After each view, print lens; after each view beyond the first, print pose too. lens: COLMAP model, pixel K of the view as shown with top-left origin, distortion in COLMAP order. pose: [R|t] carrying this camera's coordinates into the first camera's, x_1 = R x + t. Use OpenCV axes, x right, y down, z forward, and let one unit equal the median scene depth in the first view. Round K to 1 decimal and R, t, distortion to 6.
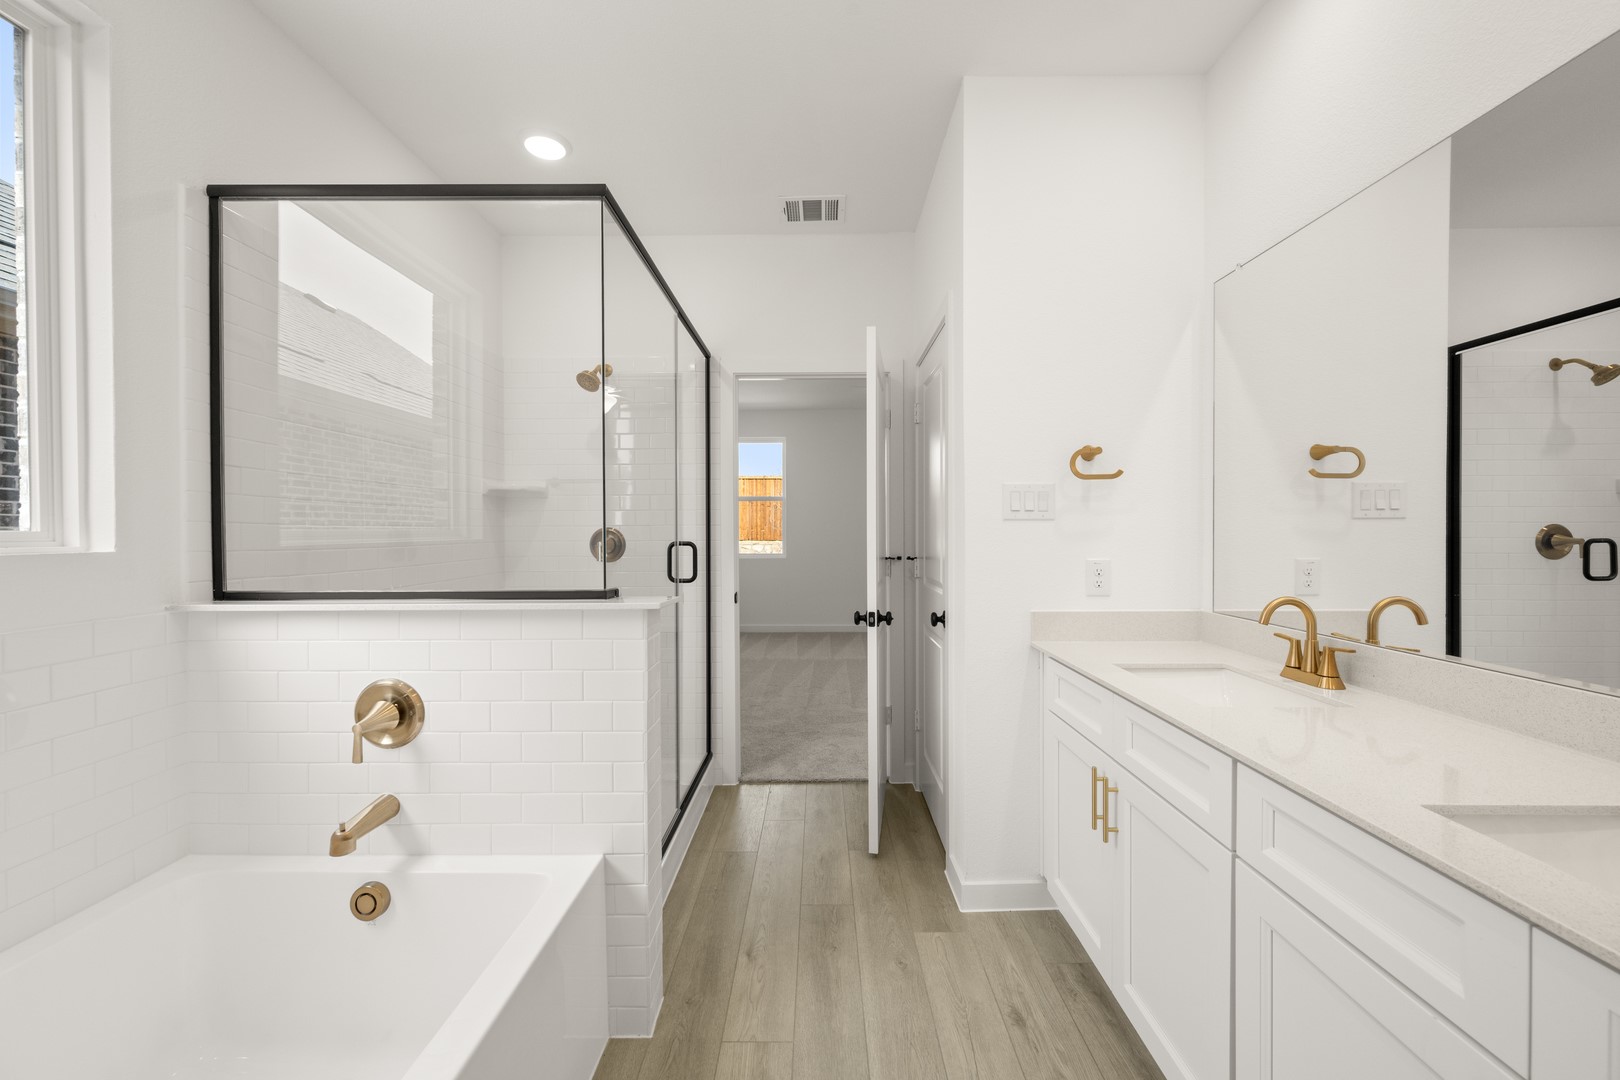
lens RADIAL K [[639.3, 0, 815.1], [0, 639.3, 539.7], [0, 0, 1]] dist [0.001845, 0.000246]
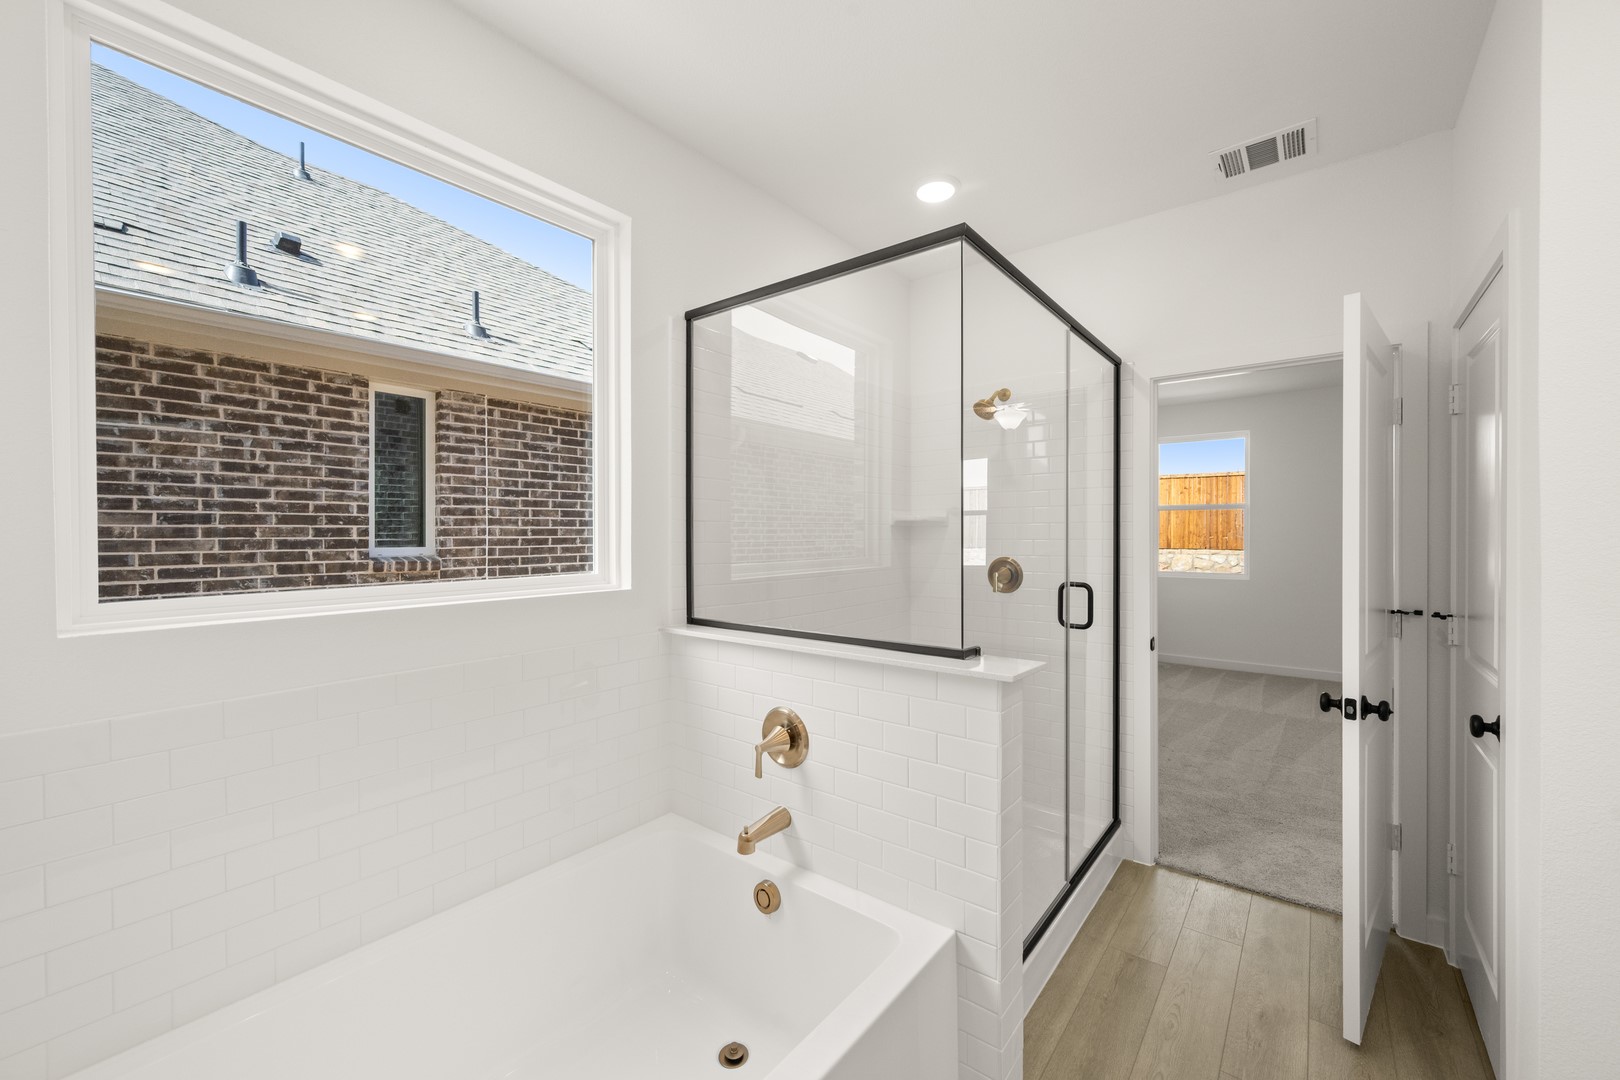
lens RADIAL K [[639.3, 0, 817.6], [0, 639.3, 537.8], [0, 0, 1]] dist [0.001845, 0.000246]
pose [[0.789656, 0.007791, -0.613500, 0.060810], [-0.009225, 0.999957, 0.000826, -0.063463], [0.613480, 0.005007, 0.789694, 0.088163]]
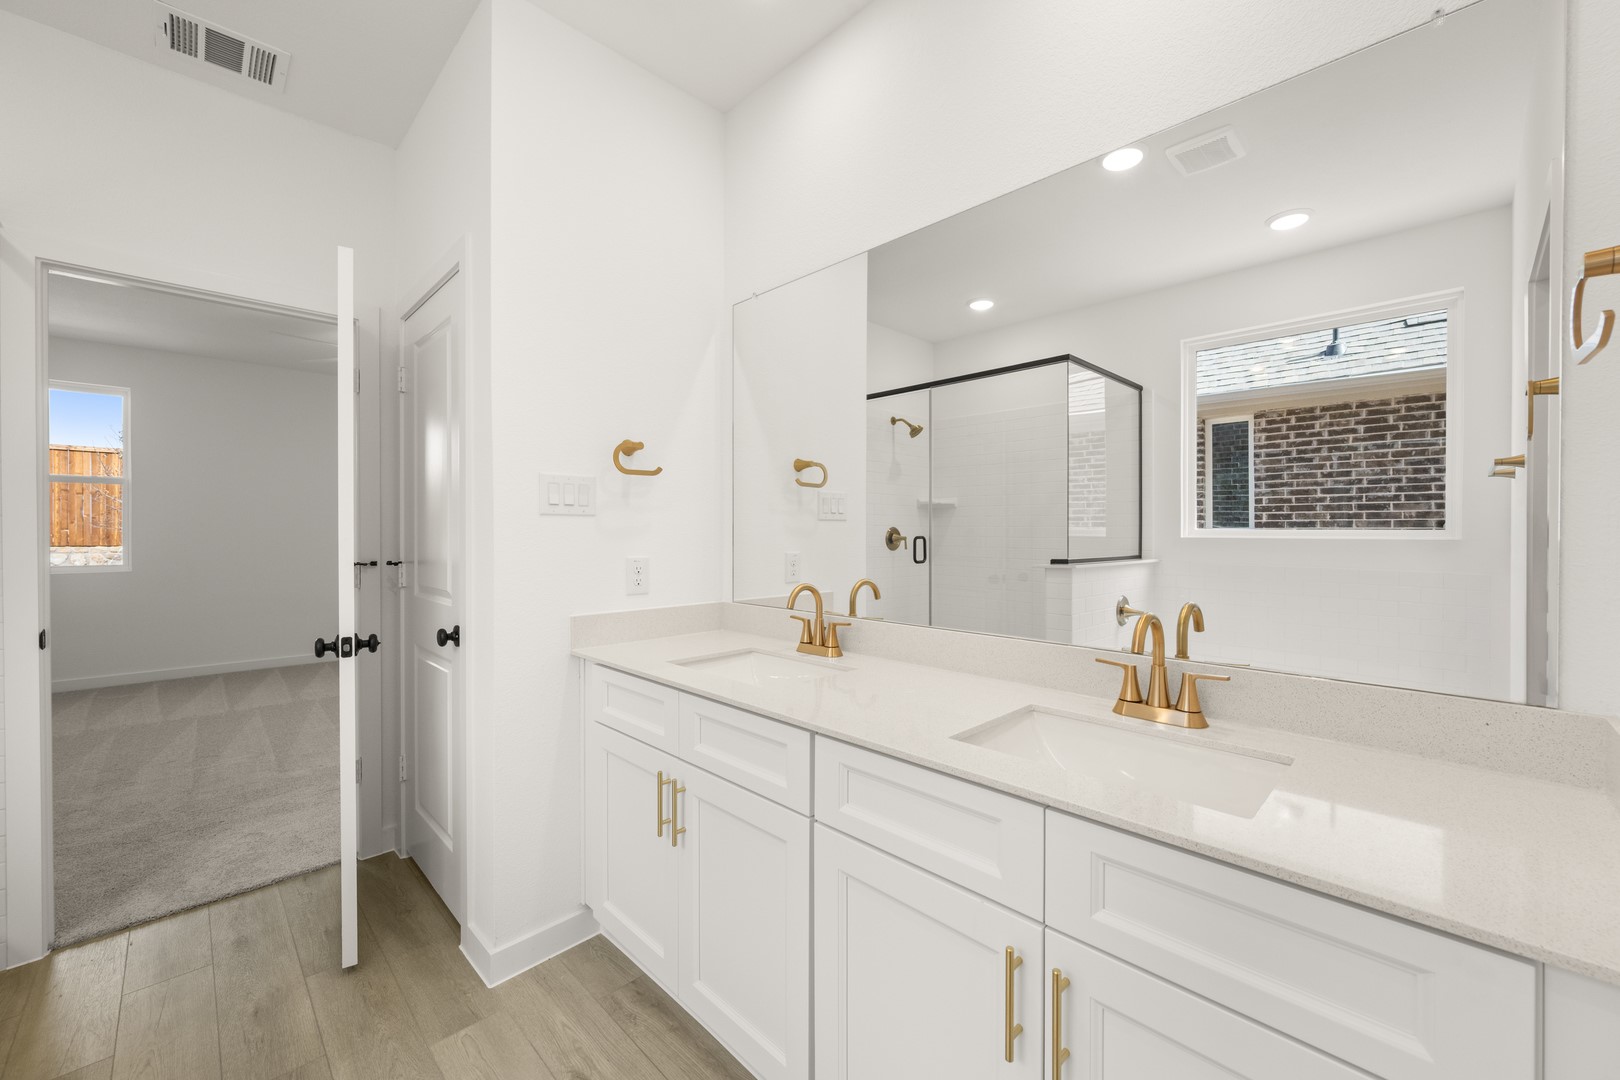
lens RADIAL K [[639.3, 0, 811.0], [0, 639.3, 537.6], [0, 0, 1]] dist [0.001845, 0.000246]
pose [[0.705551, -0.002342, 0.708655, -0.060056], [0.007800, 0.999960, -0.004462, 0.006970], [-0.708616, 0.008675, 0.705541, 0.111853]]
